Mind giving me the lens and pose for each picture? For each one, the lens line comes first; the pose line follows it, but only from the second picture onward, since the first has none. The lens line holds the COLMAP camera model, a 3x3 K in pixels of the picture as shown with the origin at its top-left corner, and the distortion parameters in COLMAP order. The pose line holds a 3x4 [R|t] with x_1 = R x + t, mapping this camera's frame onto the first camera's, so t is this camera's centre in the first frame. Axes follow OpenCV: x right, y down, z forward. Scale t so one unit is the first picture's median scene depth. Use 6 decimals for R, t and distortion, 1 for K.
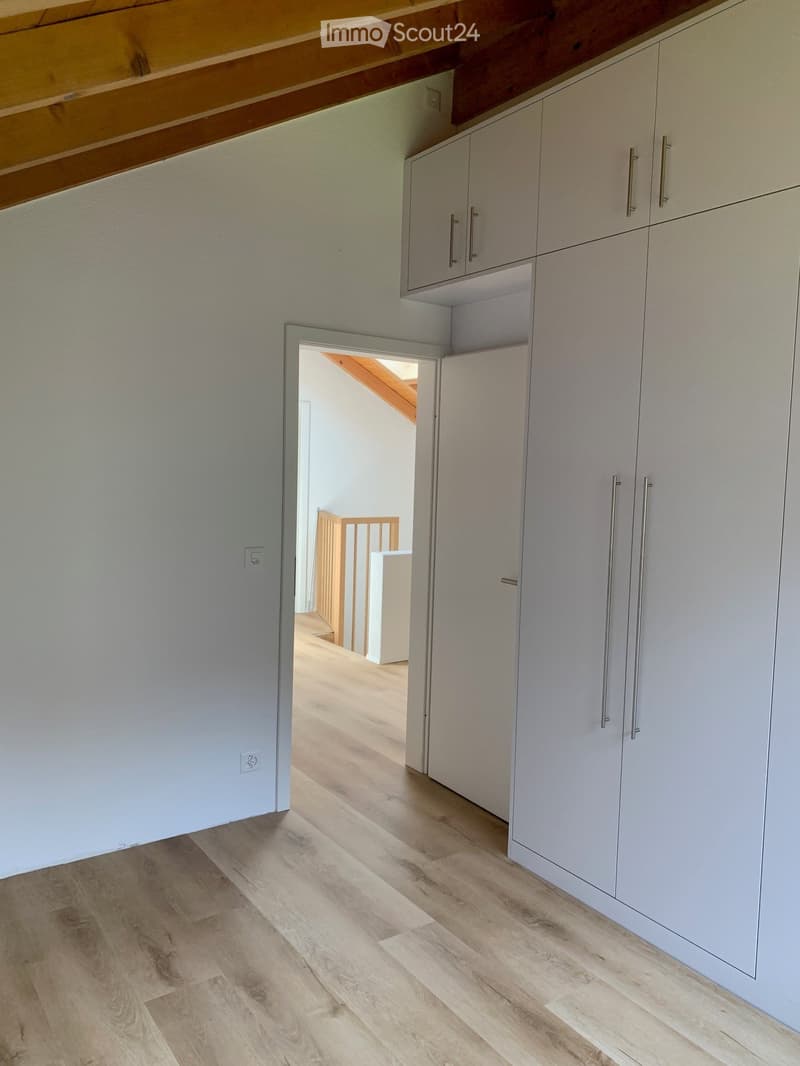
lens RADIAL K [[815.4, 0, 400.0], [0, 815.4, 533.0], [0, 0, 1]] dist [-0.000925, -0.004128]
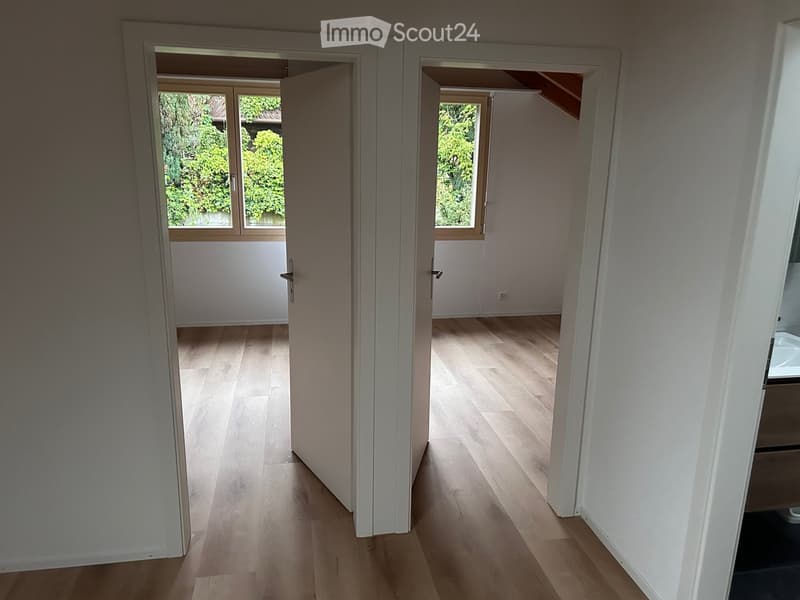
lens RADIAL K [[611.9, 0, 400.0], [0, 611.9, 300.0], [0, 0, 1]] dist [-0.000925, -0.004128]
pose [[-0.912404, -0.150249, 0.380715, -0.327929], [-0.022422, 0.947135, 0.320051, -0.278960], [-0.408676, 0.283479, -0.867539, 2.471719]]
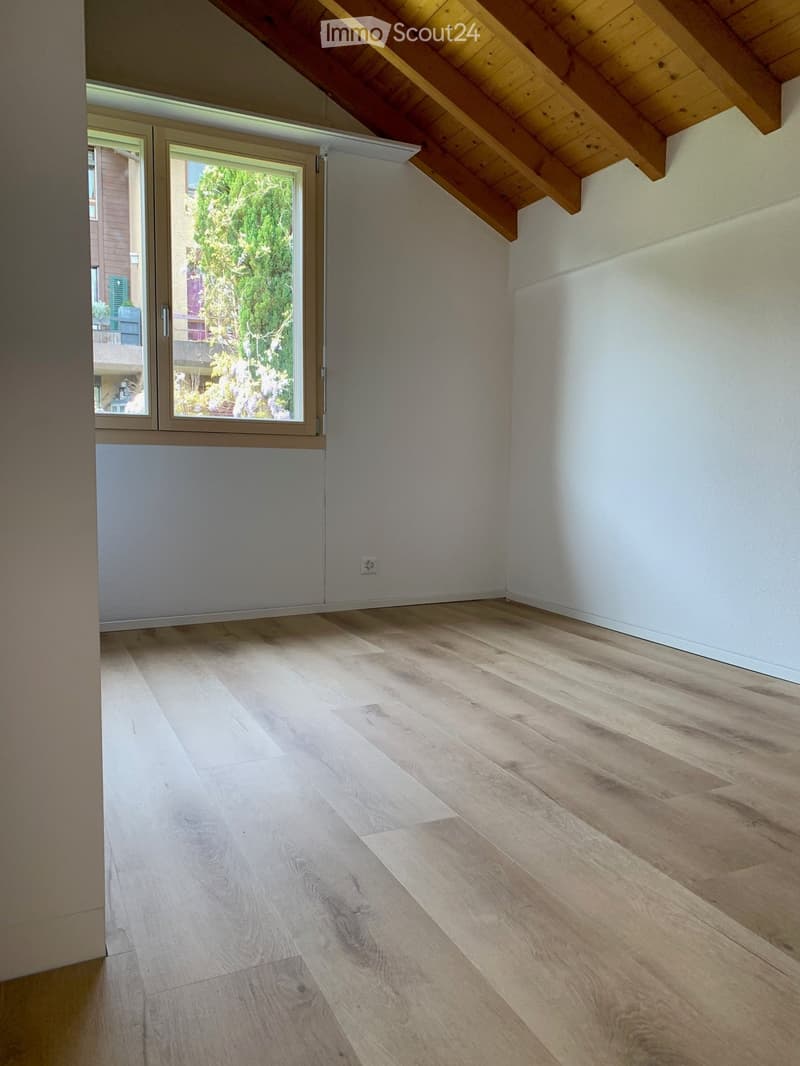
lens RADIAL K [[815.4, 0, 400.0], [0, 815.4, 533.0], [0, 0, 1]] dist [-0.000925, -0.004128]
pose [[-0.984271, -0.055914, 0.167585, -0.083123], [-0.025818, 0.983935, 0.176650, 0.148818], [-0.174769, 0.169545, -0.969902, 1.672158]]
